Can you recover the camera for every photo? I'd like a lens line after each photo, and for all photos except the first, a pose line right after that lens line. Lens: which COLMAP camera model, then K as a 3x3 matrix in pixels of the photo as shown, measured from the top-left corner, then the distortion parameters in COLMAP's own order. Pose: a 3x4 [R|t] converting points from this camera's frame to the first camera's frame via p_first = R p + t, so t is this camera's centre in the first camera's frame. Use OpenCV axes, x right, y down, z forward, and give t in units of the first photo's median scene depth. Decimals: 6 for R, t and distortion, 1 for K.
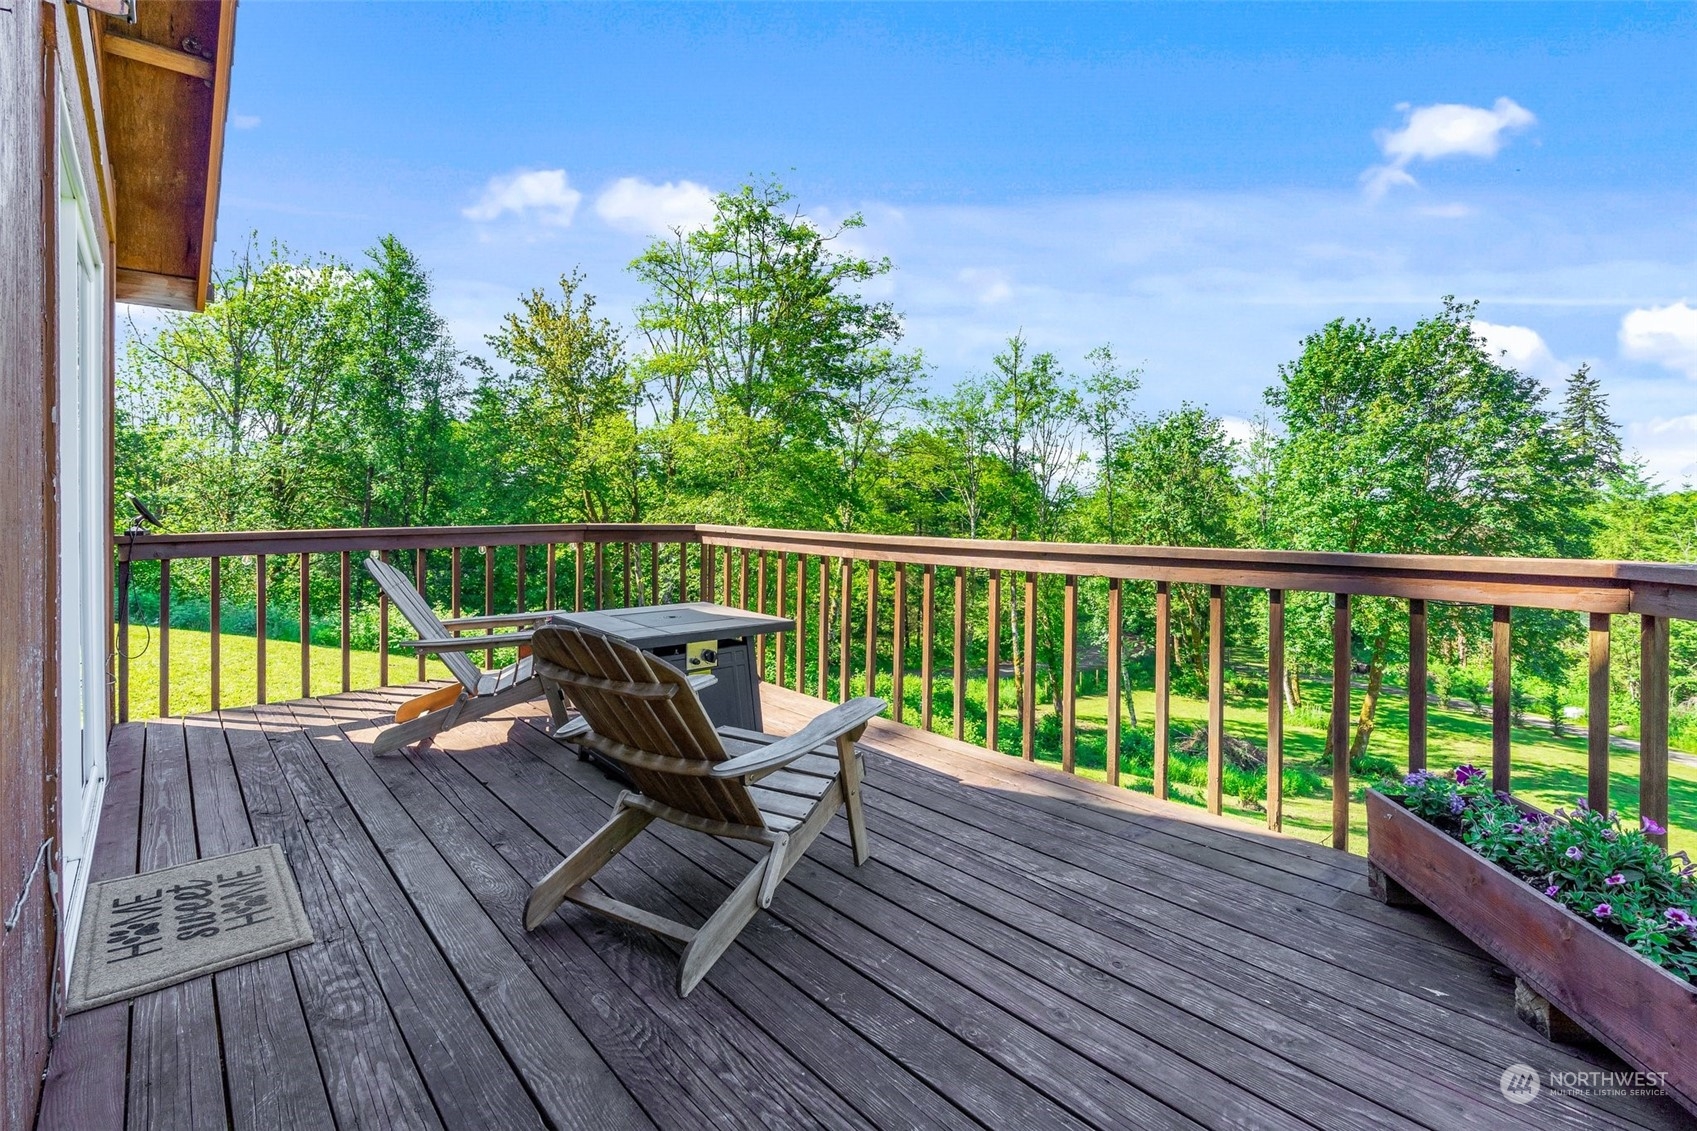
lens RADIAL K [[767.8, 0, 865.6], [0, 767.8, 497.6], [0, 0, 1]] dist [-0.000262, -0.000655]
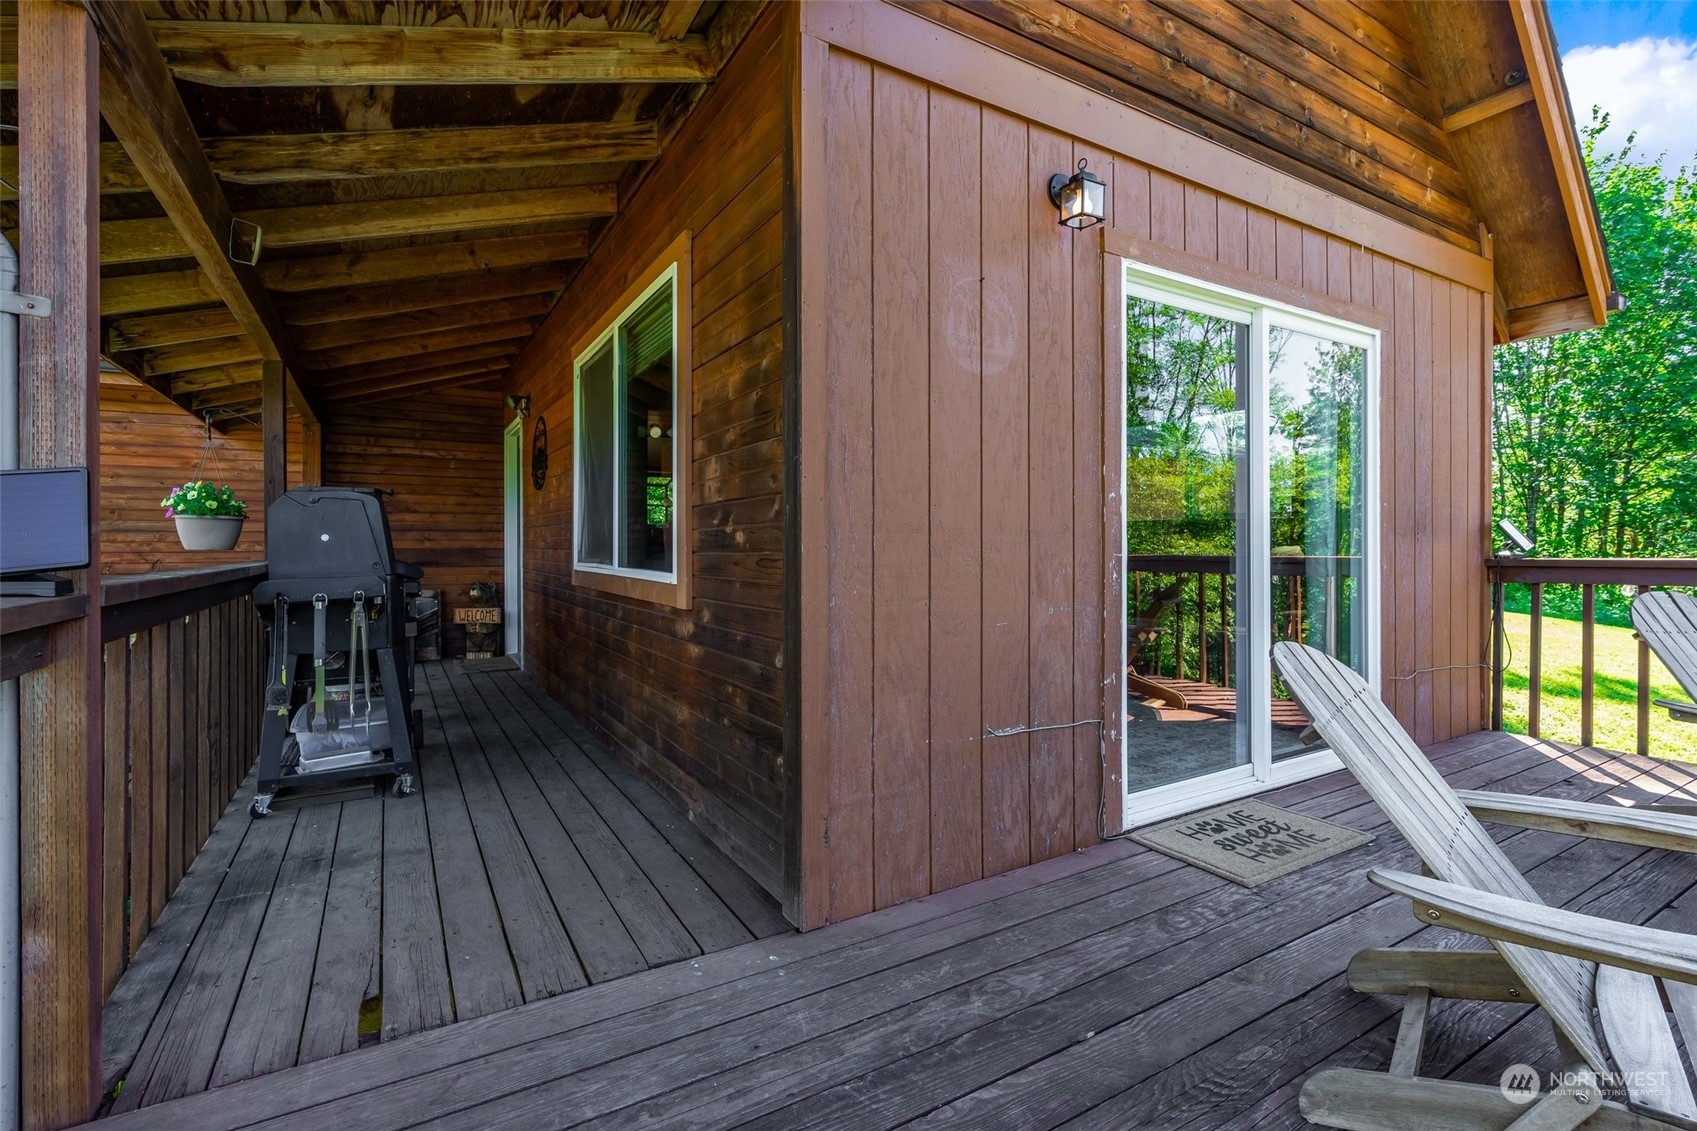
lens RADIAL K [[767.8, 0, 838.2], [0, 767.8, 549.4], [0, 0, 1]] dist [-0.000262, -0.000655]
pose [[-0.206699, 0.004168, -0.978396, 0.557162], [0.019038, 0.999819, 0.000237, 0.034658], [0.978219, -0.018578, -0.206741, 0.594209]]
